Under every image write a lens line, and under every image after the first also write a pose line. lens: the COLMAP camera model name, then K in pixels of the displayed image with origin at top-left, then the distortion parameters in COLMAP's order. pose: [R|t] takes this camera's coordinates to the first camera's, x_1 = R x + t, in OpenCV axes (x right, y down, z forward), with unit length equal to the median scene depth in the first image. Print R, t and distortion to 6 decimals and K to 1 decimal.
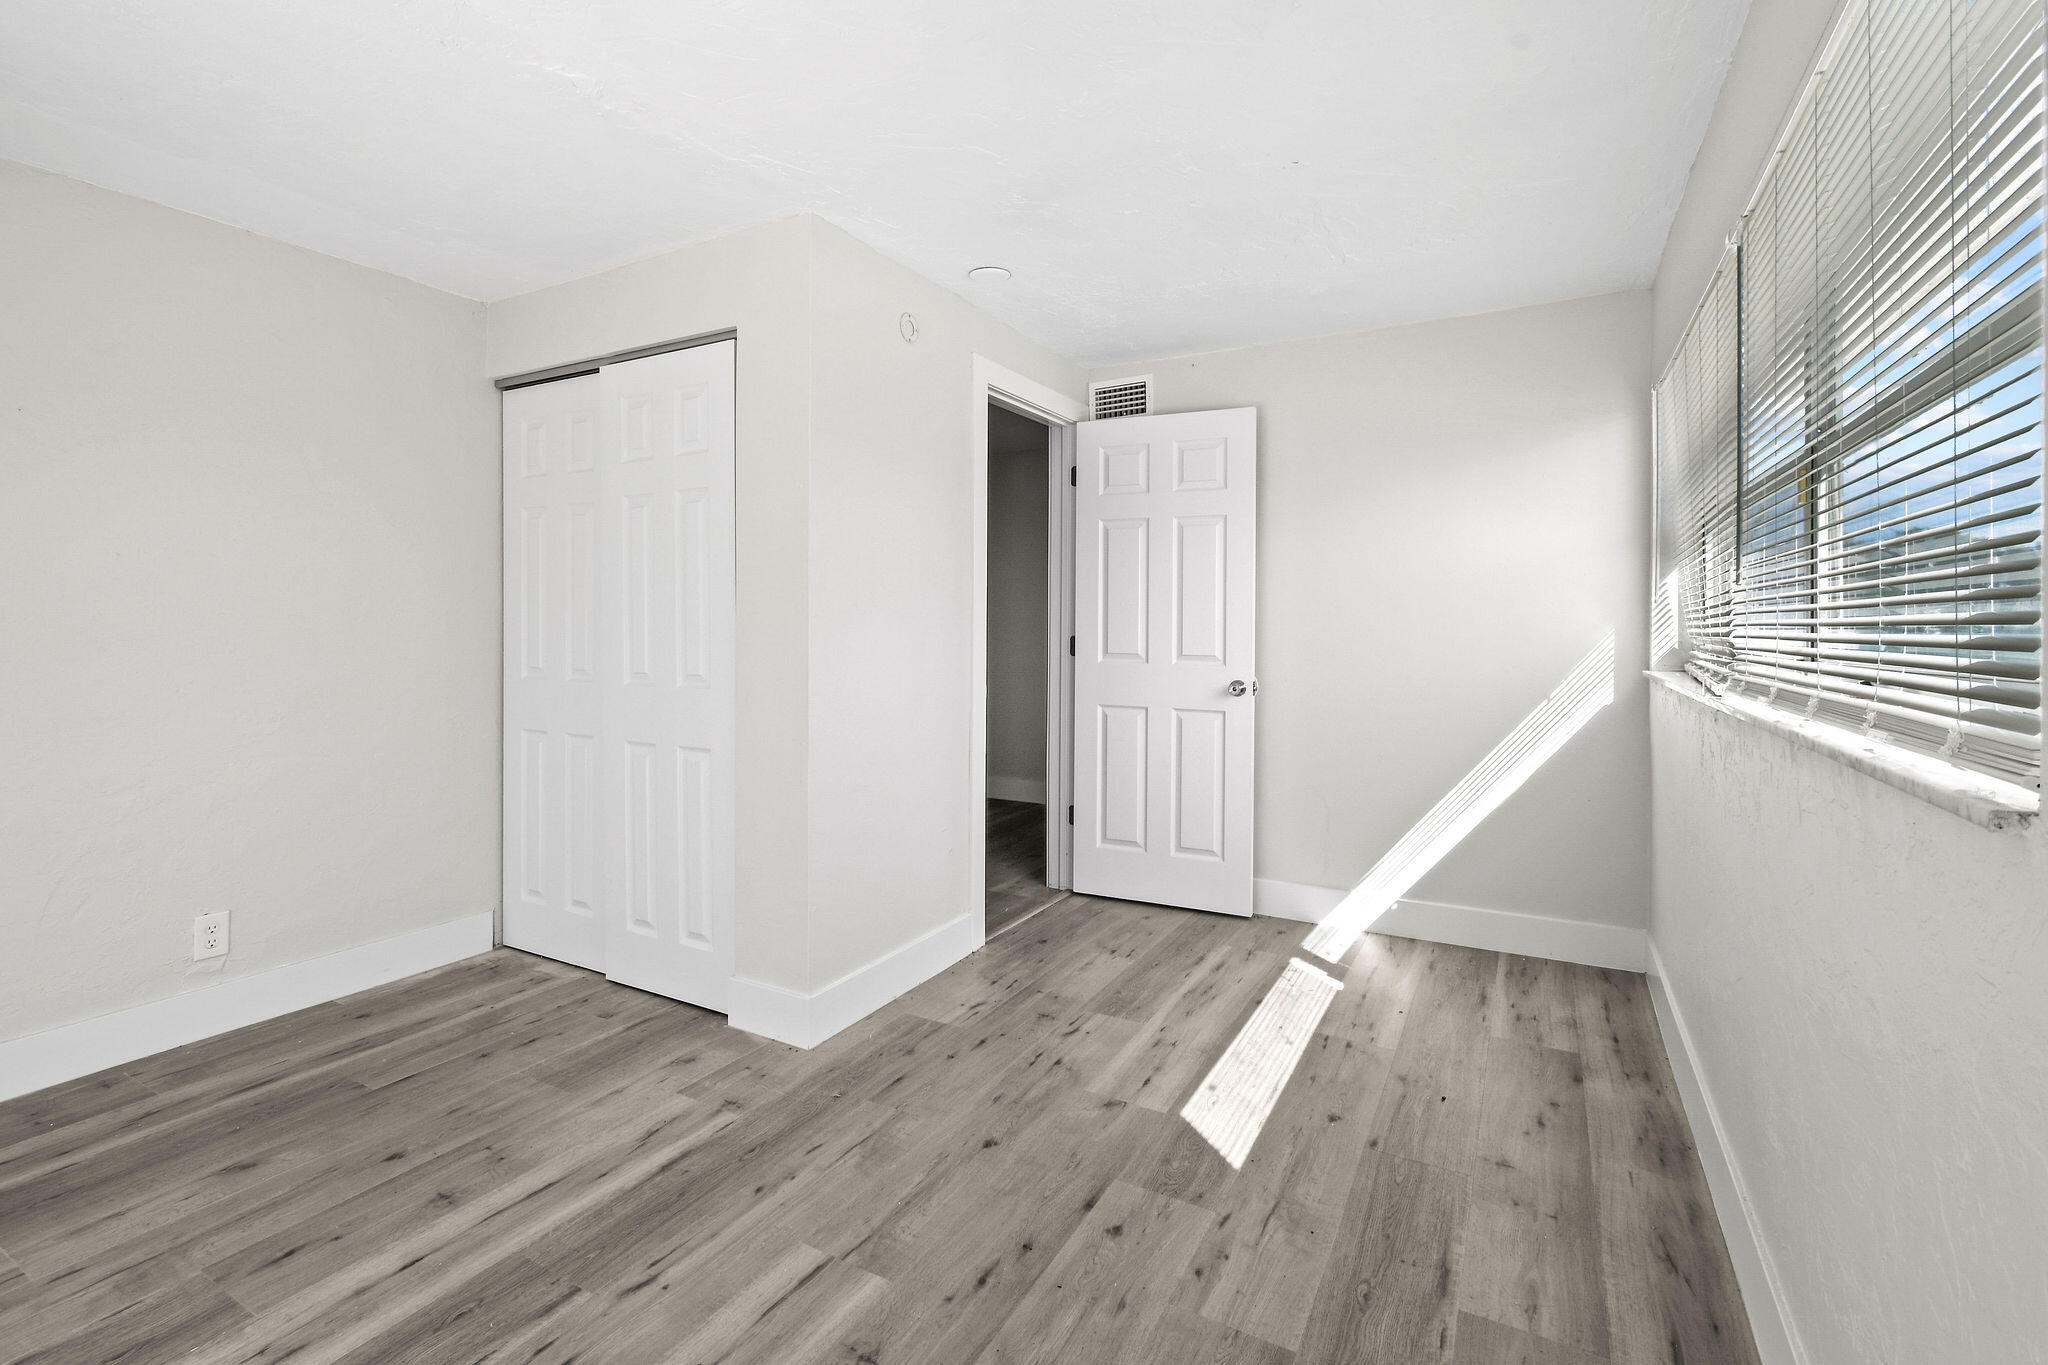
lens RADIAL K [[942.0, 0, 1003.4], [0, 942.0, 613.3], [0, 0, 1]] dist [0.003296, 0.000129]
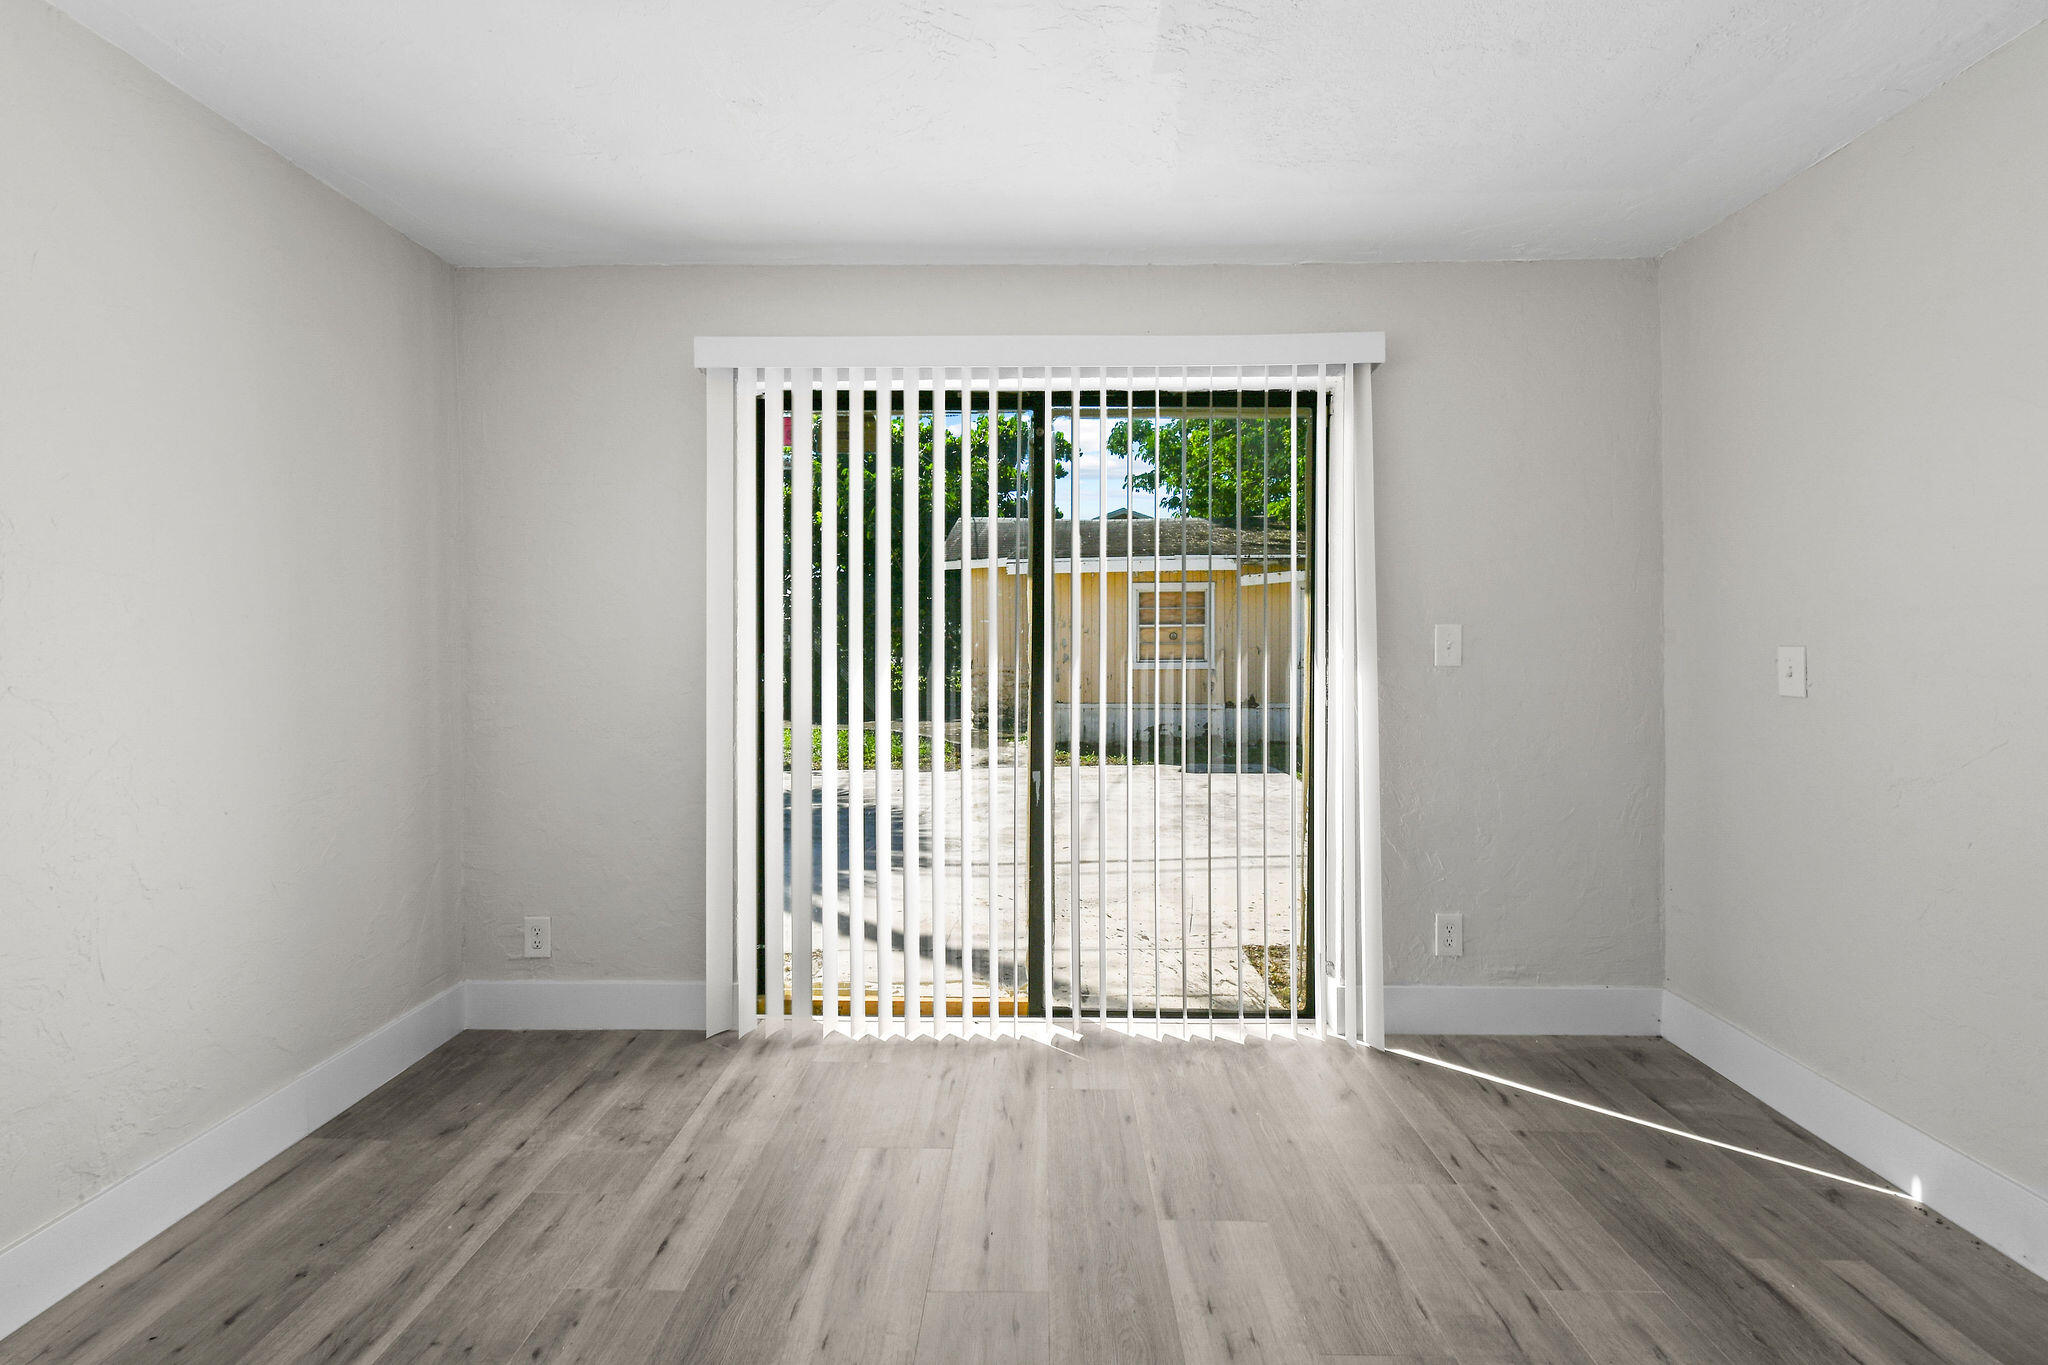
lens RADIAL K [[910.2, 0, 1022.2], [0, 910.2, 639.9], [0, 0, 1]] dist [0.012053, -0.006654]
pose [[-0.873855, -0.007628, -0.486126, -0.044551], [0.001030, 0.999846, -0.017541, 0.018862], [0.486185, -0.015828, -0.873713, 1.278173]]
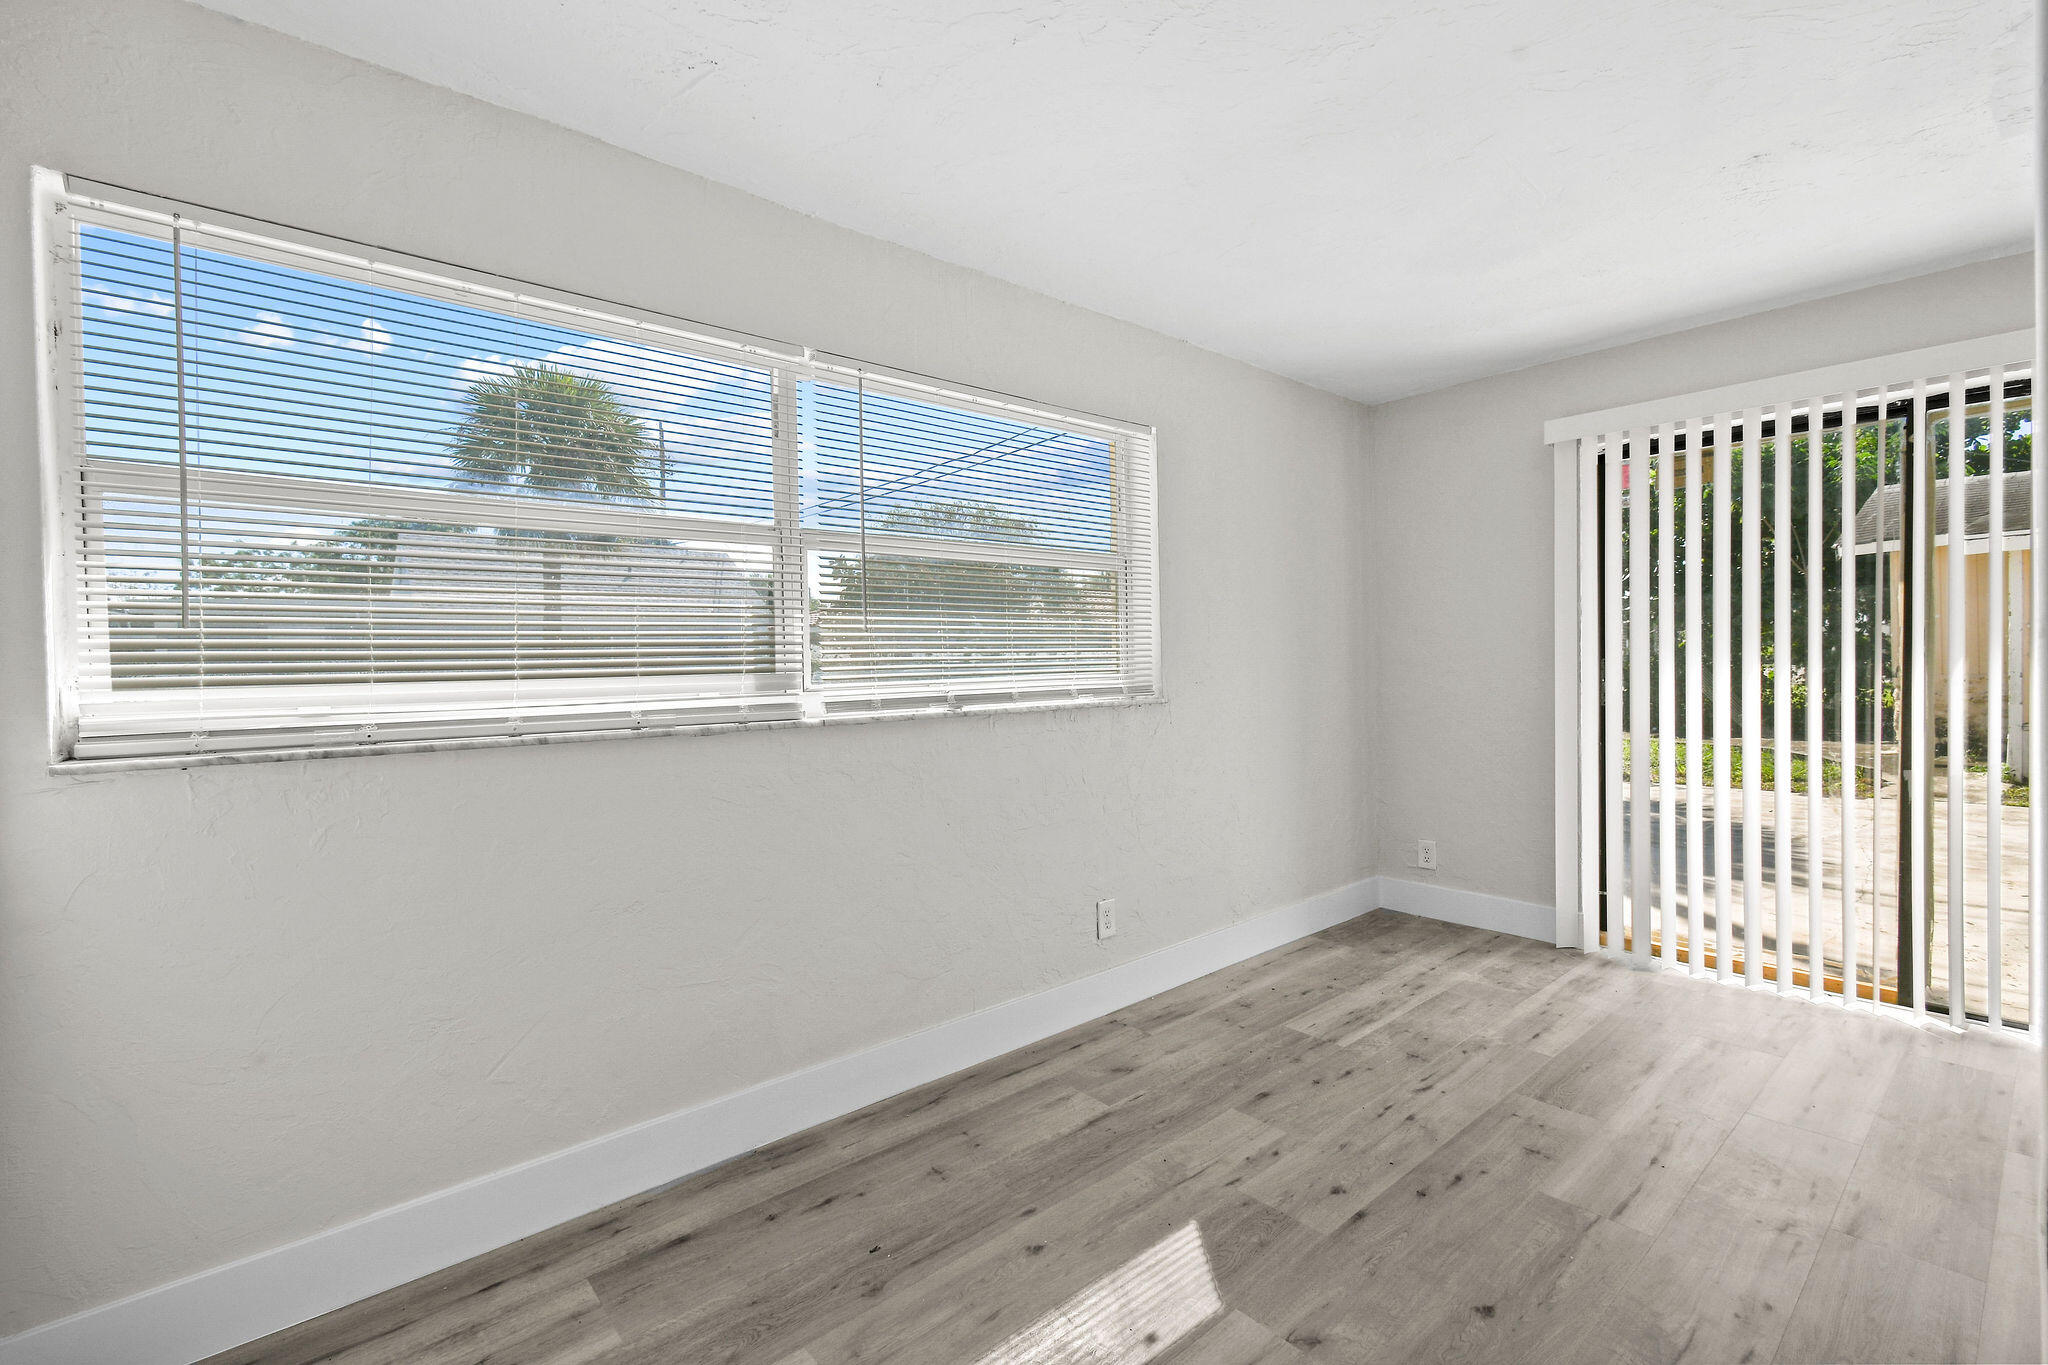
lens RADIAL K [[893.9, 0, 1024.0], [0, 893.9, 682.5], [0, 0, 1]] dist [0.013172, -0.015614]
pose [[-0.943944, 0.004543, 0.330075, 0.100202], [0.010975, 0.999784, 0.017627, 0.019510], [-0.329923, 0.020262, -0.943790, 1.834314]]
